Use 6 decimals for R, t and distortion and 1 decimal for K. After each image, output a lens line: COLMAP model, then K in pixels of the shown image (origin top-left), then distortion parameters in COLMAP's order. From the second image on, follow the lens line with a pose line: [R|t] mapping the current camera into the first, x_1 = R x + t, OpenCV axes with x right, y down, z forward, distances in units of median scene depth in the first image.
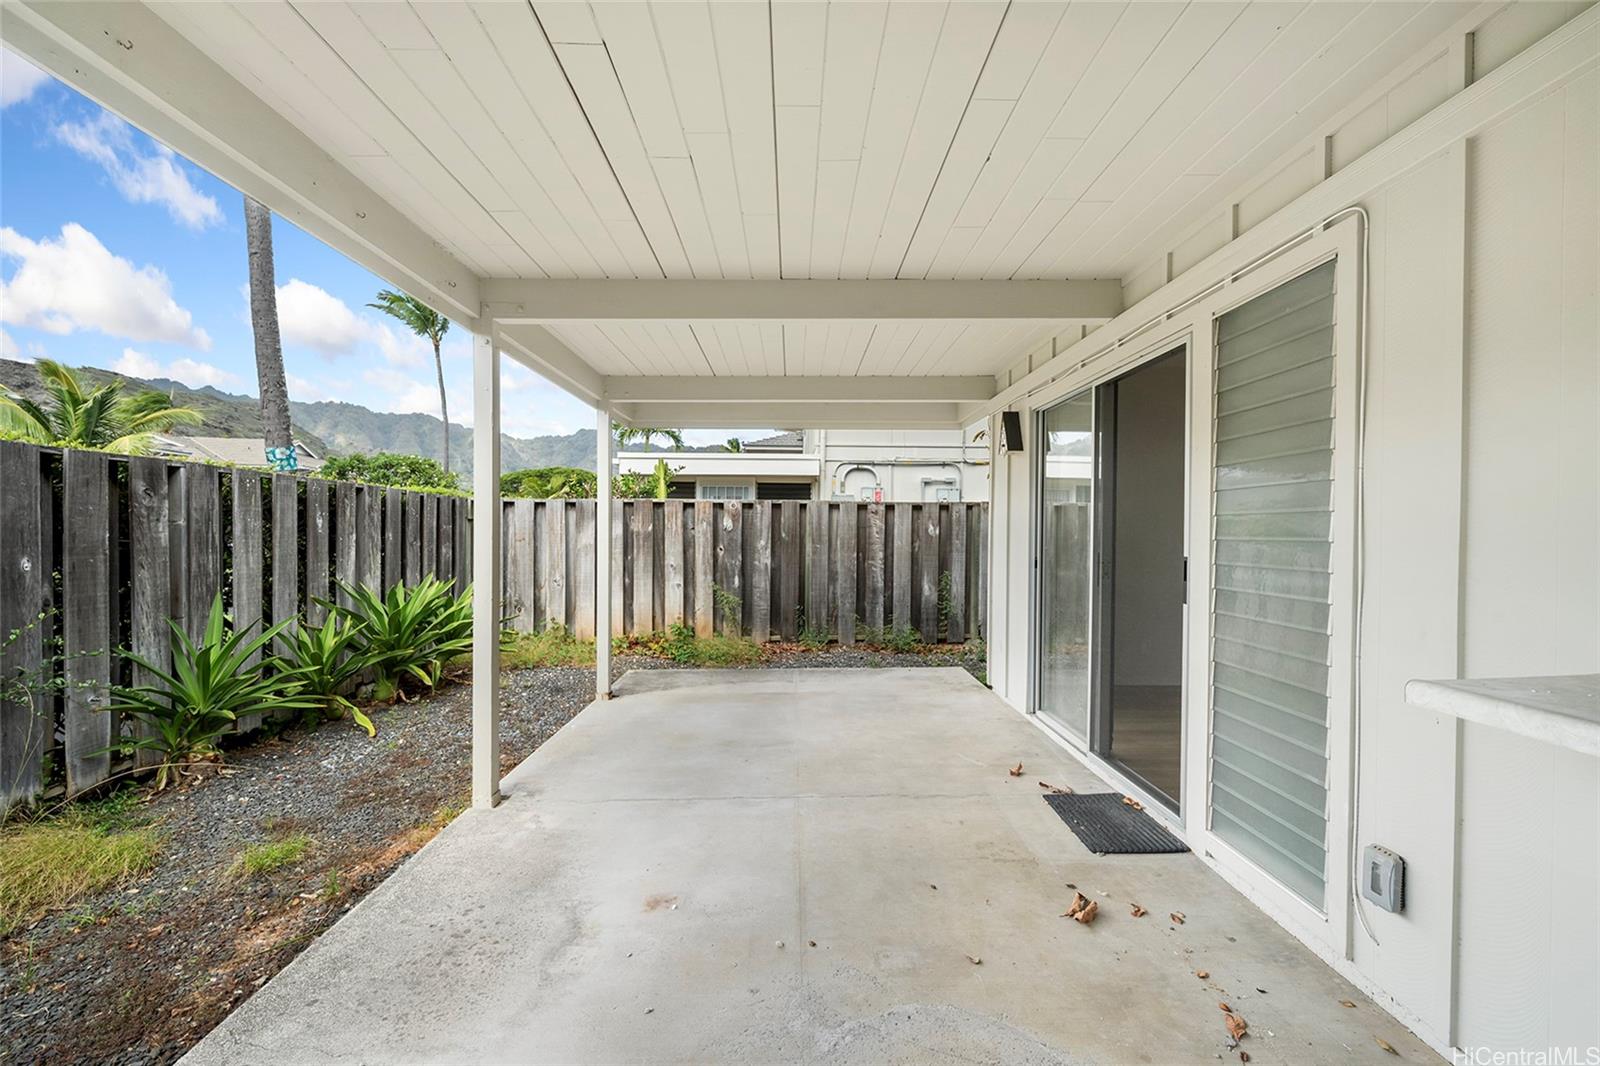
lens RADIAL K [[646.1, 0, 802.4], [0, 646.1, 536.6], [0, 0, 1]] dist [-0.000342, 0.000043]
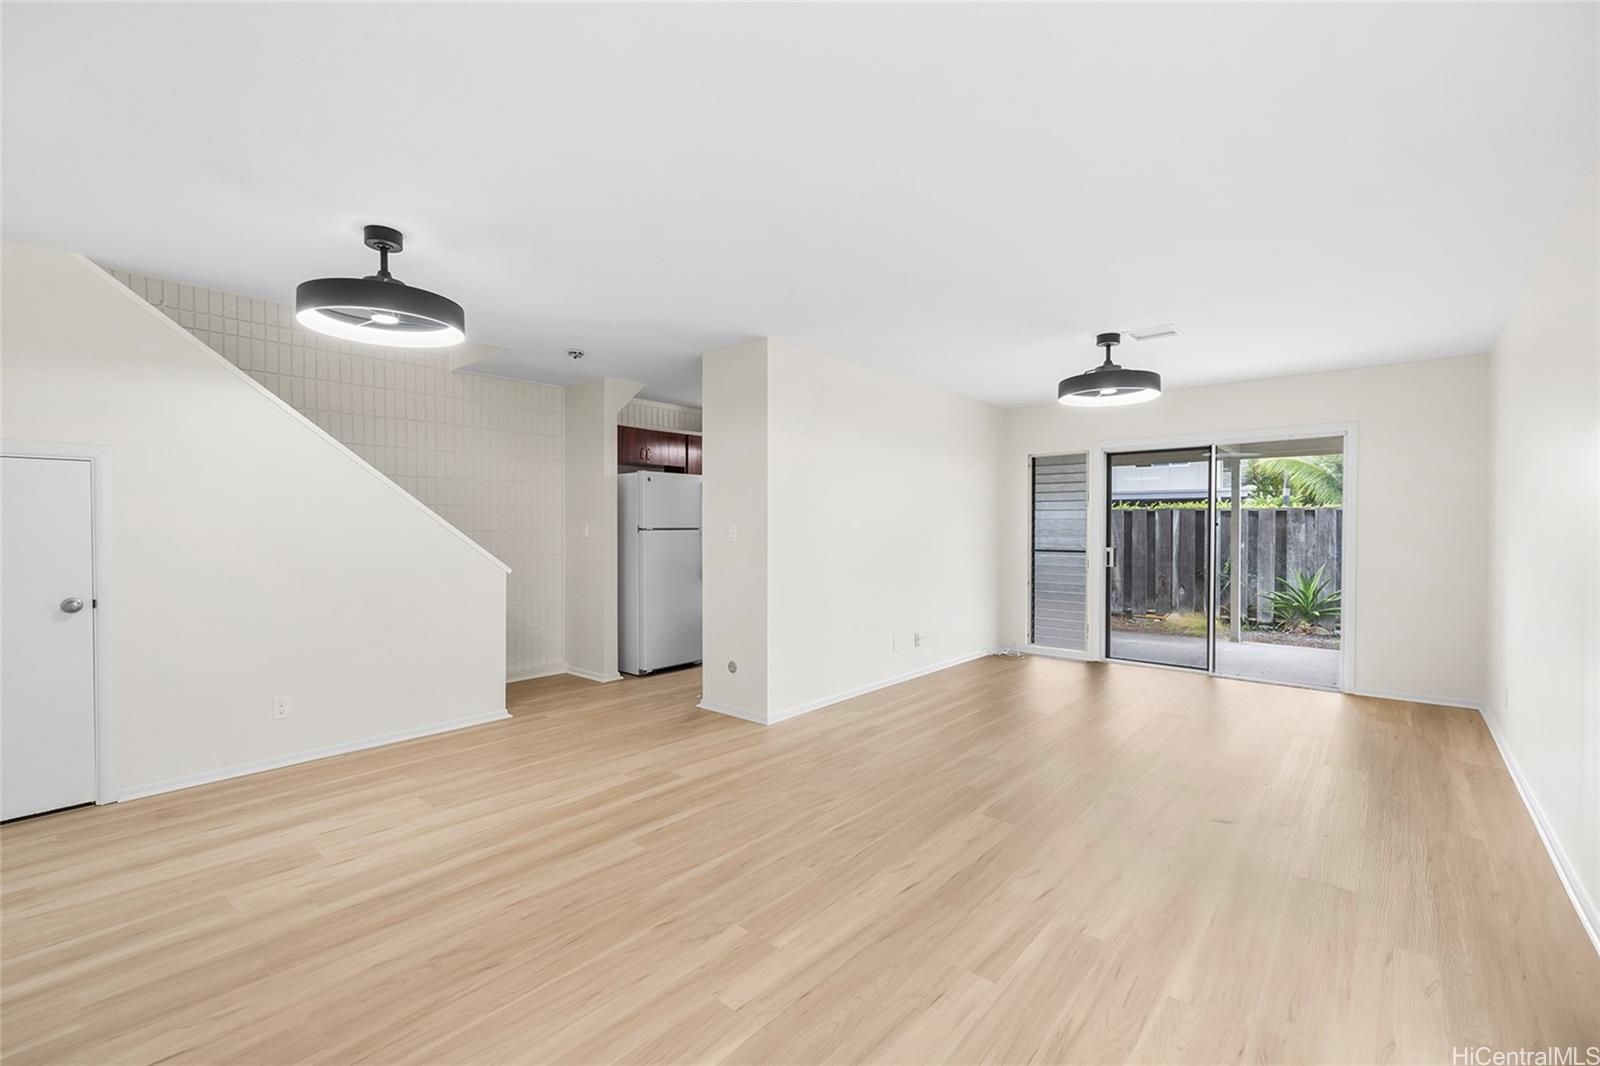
lens RADIAL K [[687.8, 0, 800.0], [0, 687.8, 533.0], [0, 0, 1]] dist [-0.001725, 0.000026]
pose [[-0.662197, 0.003246, -0.749323, 2.428849], [-0.010929, 0.999842, 0.013990, -0.038497], [0.749250, 0.017454, -0.662057, 1.359108]]
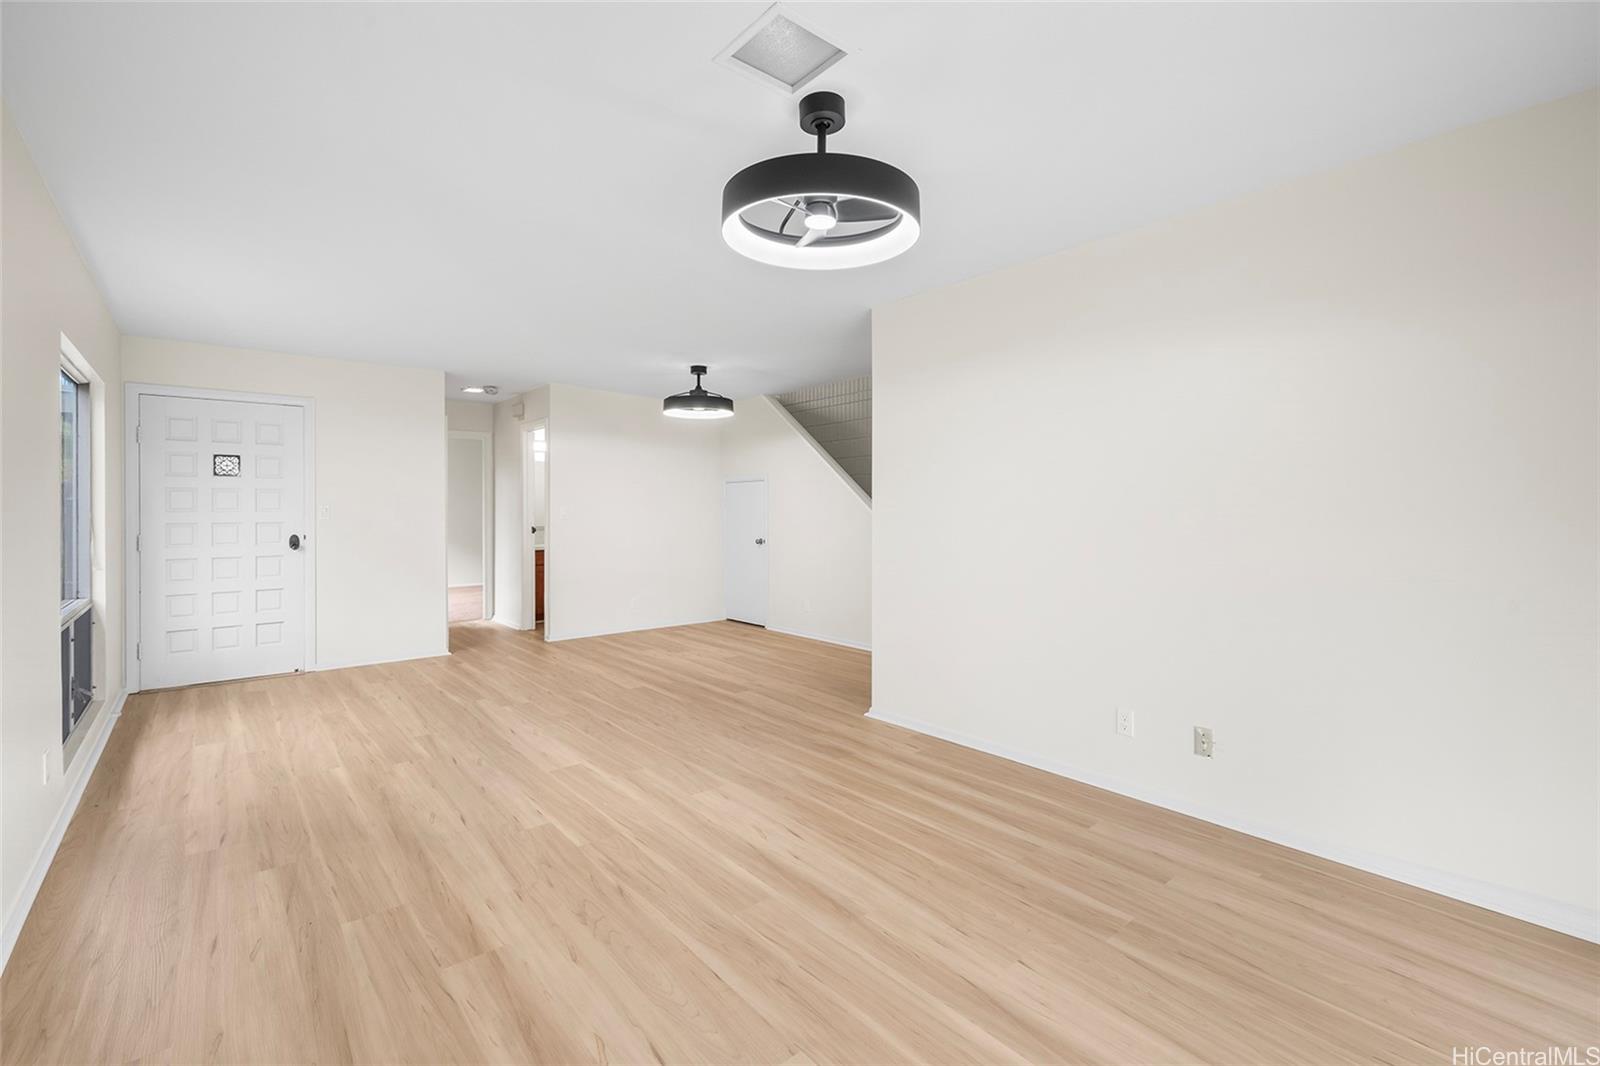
lens RADIAL K [[696.6, 0, 803.1], [0, 696.6, 507.6], [0, 0, 1]] dist [-0.001090, 0.000139]
pose [[-0.638388, -0.000746, 0.769714, 0.639384], [0.008658, 0.999929, 0.008150, -0.044211], [-0.769666, 0.011868, -0.638337, 1.346841]]
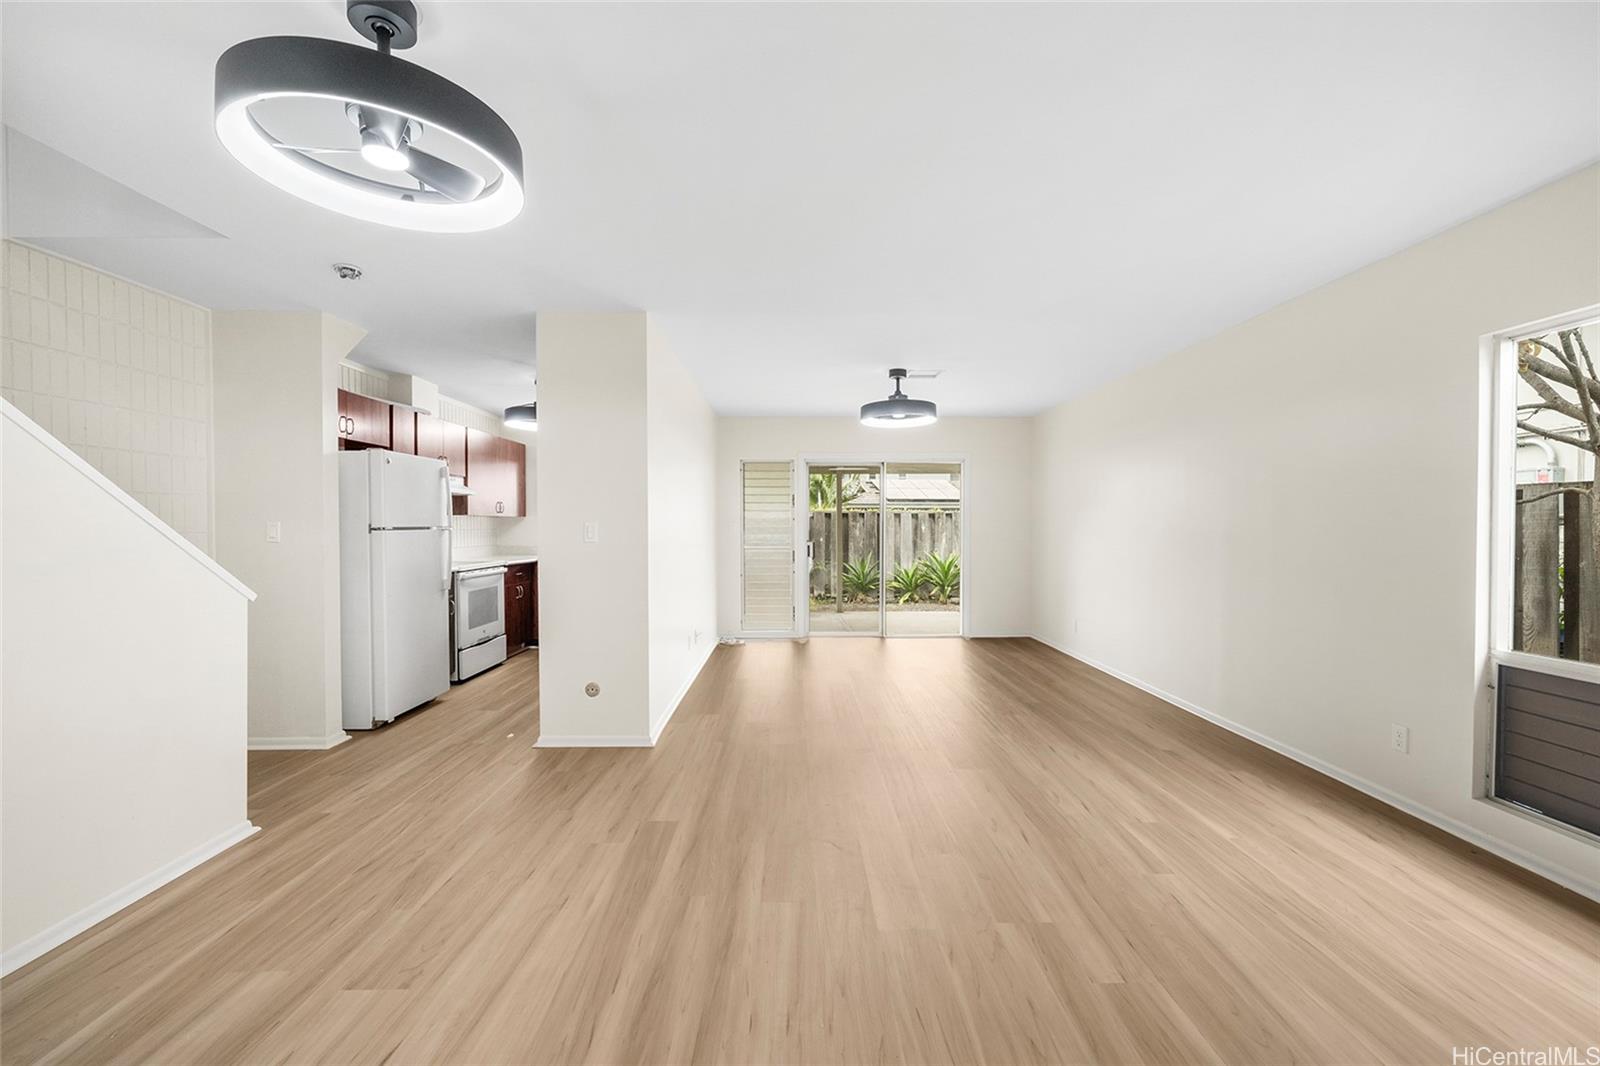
lens RADIAL K [[646.1, 0, 802.4], [0, 646.1, 536.6], [0, 0, 1]] dist [-0.000342, 0.000043]
pose [[0.002734, 0.014132, -0.999896, 2.581764], [-0.008838, 0.999861, 0.014107, -0.029504], [0.999957, 0.008798, 0.002859, 0.719679]]
